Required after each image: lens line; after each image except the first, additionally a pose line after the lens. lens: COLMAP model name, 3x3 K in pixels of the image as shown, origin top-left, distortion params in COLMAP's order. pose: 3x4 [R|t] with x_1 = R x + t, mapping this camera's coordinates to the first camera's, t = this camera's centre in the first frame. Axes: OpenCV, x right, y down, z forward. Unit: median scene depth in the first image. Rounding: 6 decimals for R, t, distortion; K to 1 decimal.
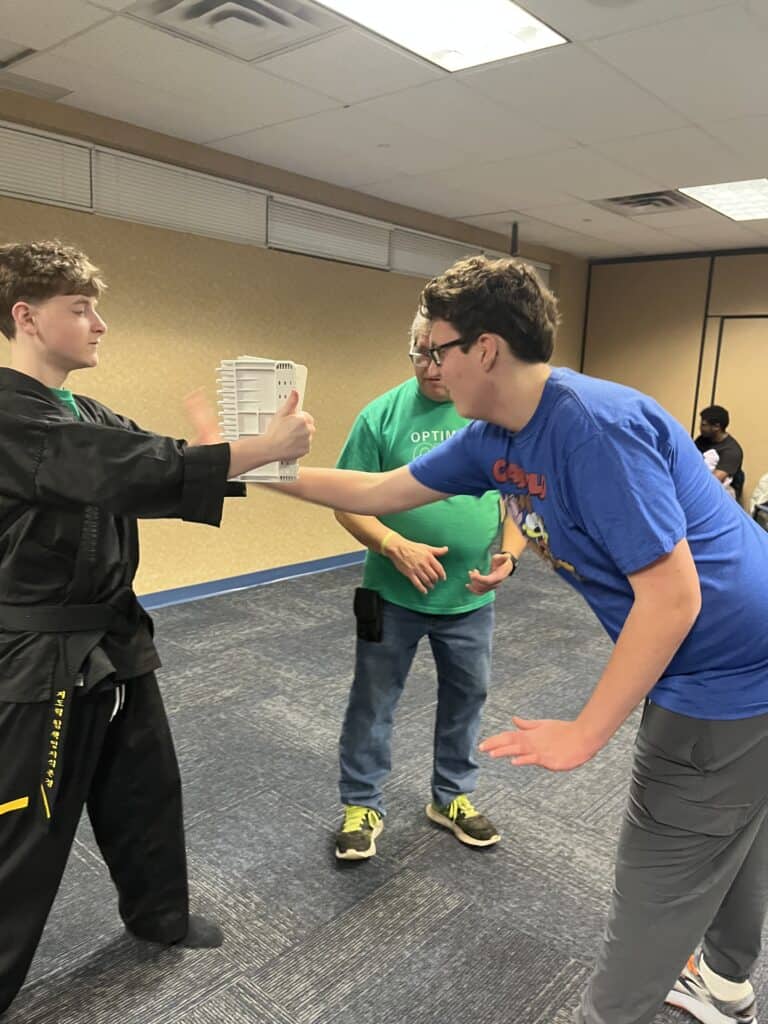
lens RADIAL K [[760.2, 0, 384.0], [0, 760.2, 512.0], [0, 0, 1]] dist [0.006799, 0.003505]
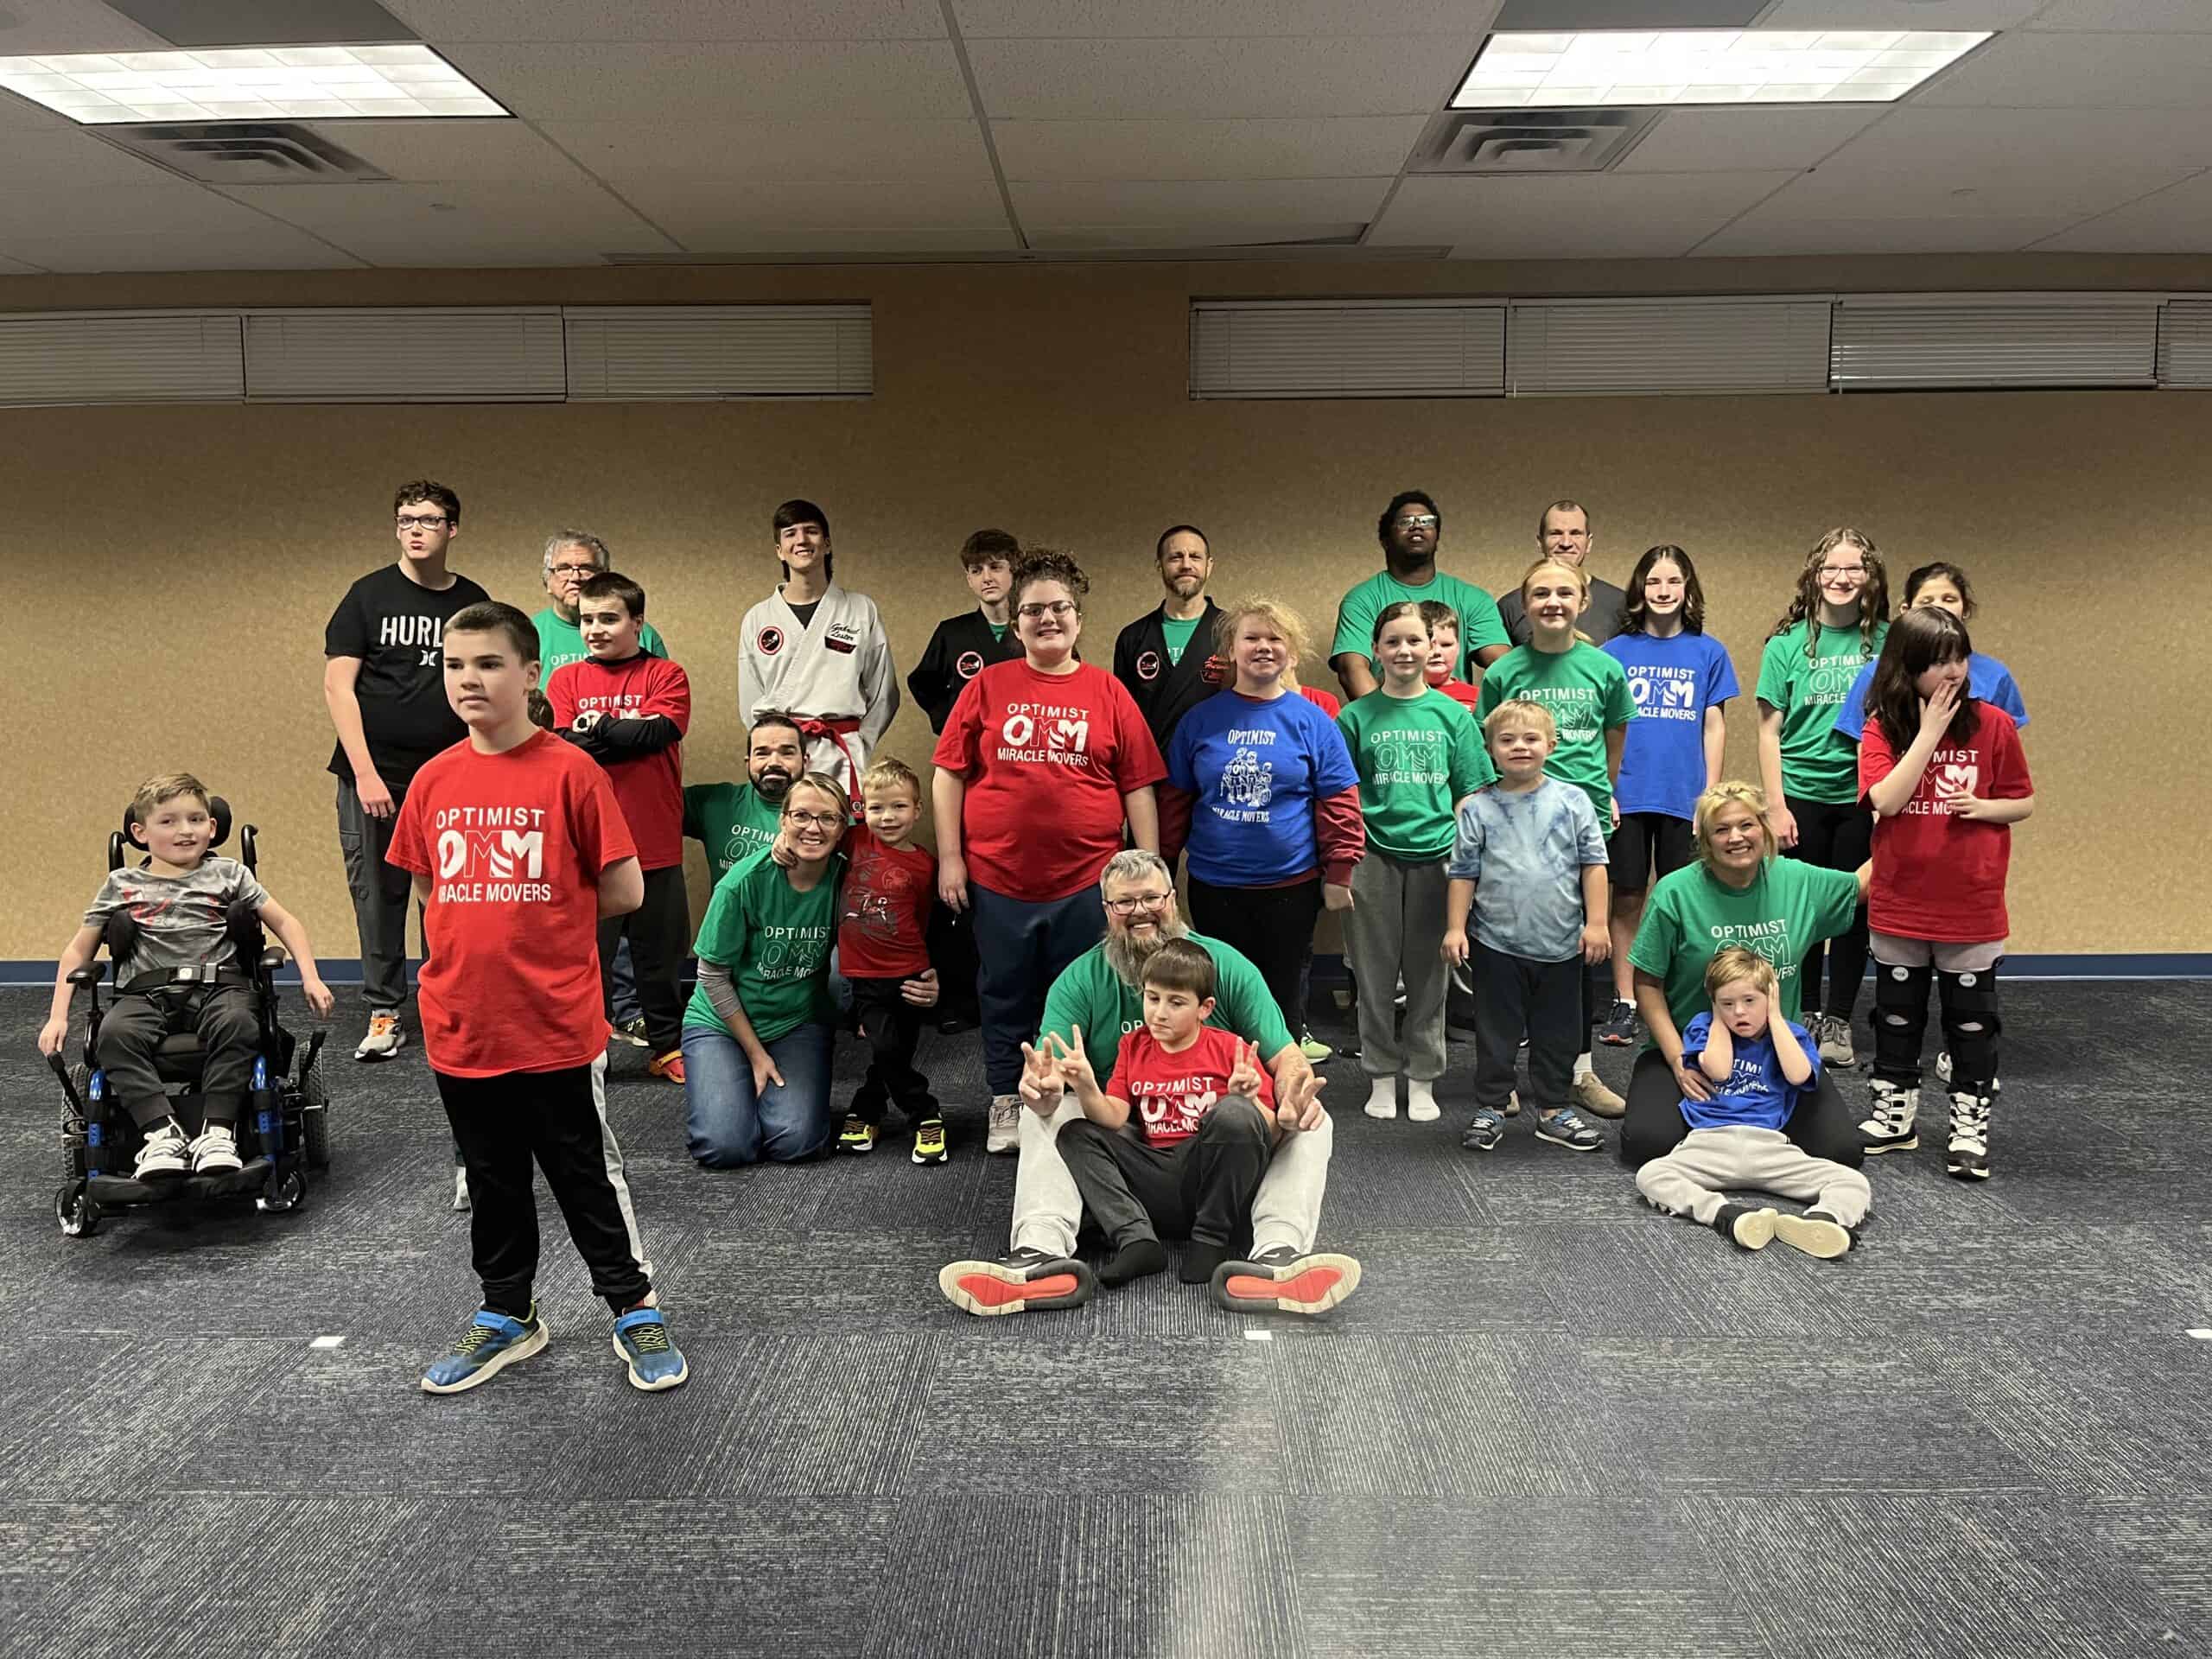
lens RADIAL K [[1642.2, 0, 1106.0], [0, 1642.2, 829.5], [0, 0, 1]] dist [0.006799, 0.003505]
pose [[0.649054, 0.052129, -0.758954, 0.456813], [-0.106393, 0.994065, -0.022709, 0.067859], [0.753265, 0.095487, 0.650748, -0.187309]]
